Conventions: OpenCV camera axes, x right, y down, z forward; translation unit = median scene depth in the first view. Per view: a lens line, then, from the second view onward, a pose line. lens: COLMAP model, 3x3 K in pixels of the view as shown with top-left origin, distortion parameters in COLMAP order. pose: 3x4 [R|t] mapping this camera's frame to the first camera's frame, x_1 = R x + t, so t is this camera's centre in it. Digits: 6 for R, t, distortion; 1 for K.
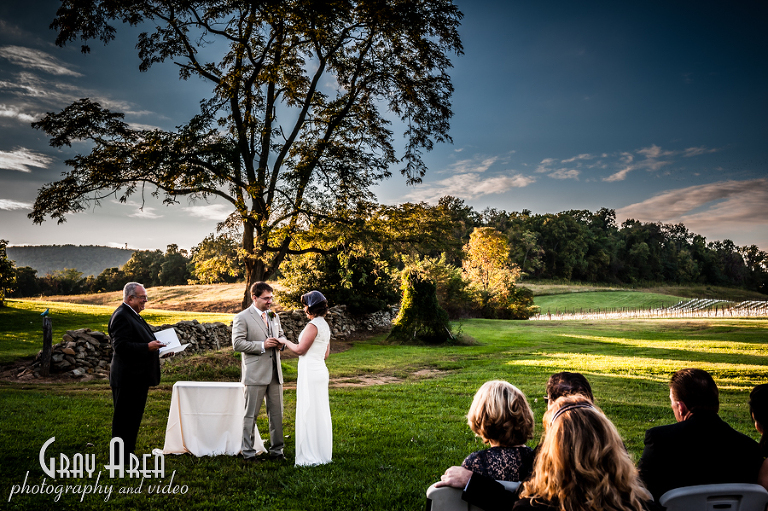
lens RADIAL K [[985.3, 0, 385.0], [0, 985.3, 269.4], [0, 0, 1]] dist [0.133480, 0.020632]
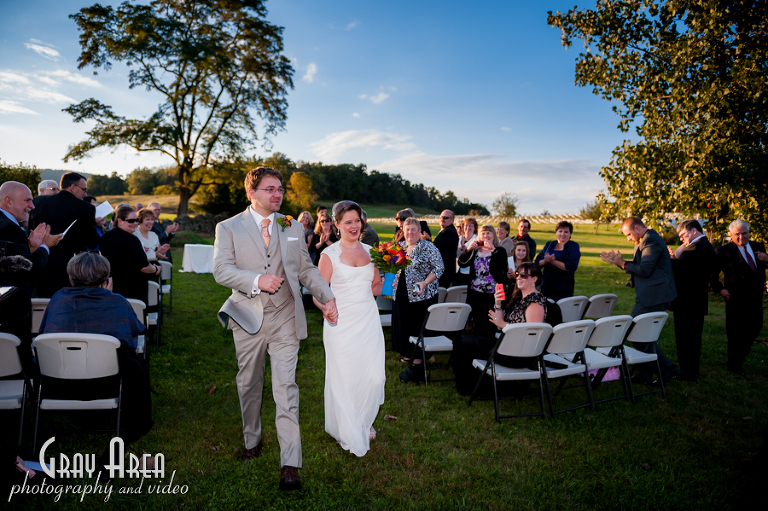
lens RADIAL K [[536.5, 0, 371.0], [0, 536.5, 258.8], [0, 0, 1]] dist [-0.046954, -0.003732]
pose [[0.970934, 0.014138, 0.238930, -0.022651], [-0.042930, 0.992352, 0.115734, -0.007635], [-0.235467, -0.122627, 0.964115, -0.118371]]
